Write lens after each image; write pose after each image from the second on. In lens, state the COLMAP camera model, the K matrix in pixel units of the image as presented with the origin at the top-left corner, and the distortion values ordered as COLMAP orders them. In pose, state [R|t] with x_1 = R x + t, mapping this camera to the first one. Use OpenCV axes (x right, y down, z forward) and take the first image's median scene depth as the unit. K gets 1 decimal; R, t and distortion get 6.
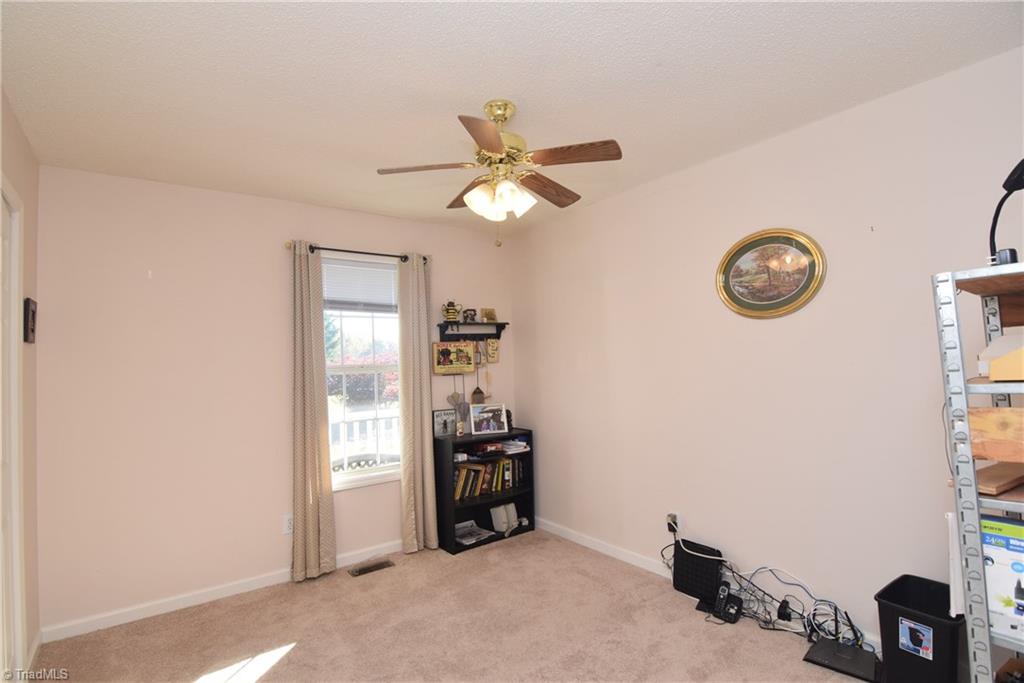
lens RADIAL K [[499.2, 0, 513.8], [0, 499.2, 336.2], [0, 0, 1]] dist [-0.014934, -0.004431]
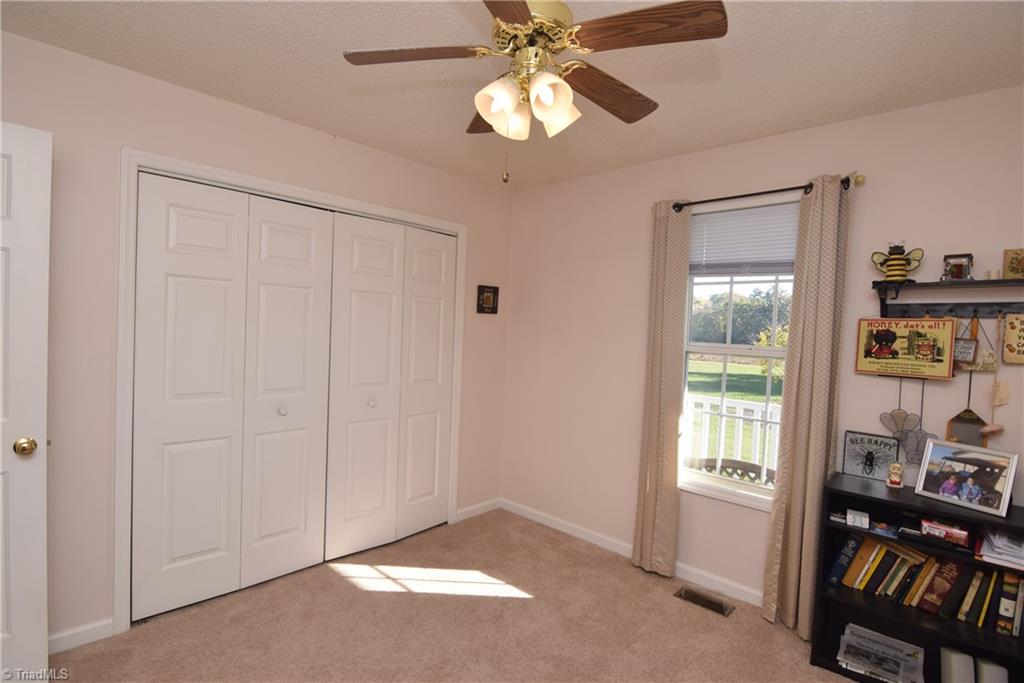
lens RADIAL K [[499.2, 0, 514.6], [0, 499.2, 341.5], [0, 0, 1]] dist [-0.014934, -0.004431]
pose [[0.158121, 0.068016, -0.985074, 0.353992], [0.008370, 0.997497, 0.070217, -0.005041], [0.987384, -0.019348, 0.157156, 0.492774]]
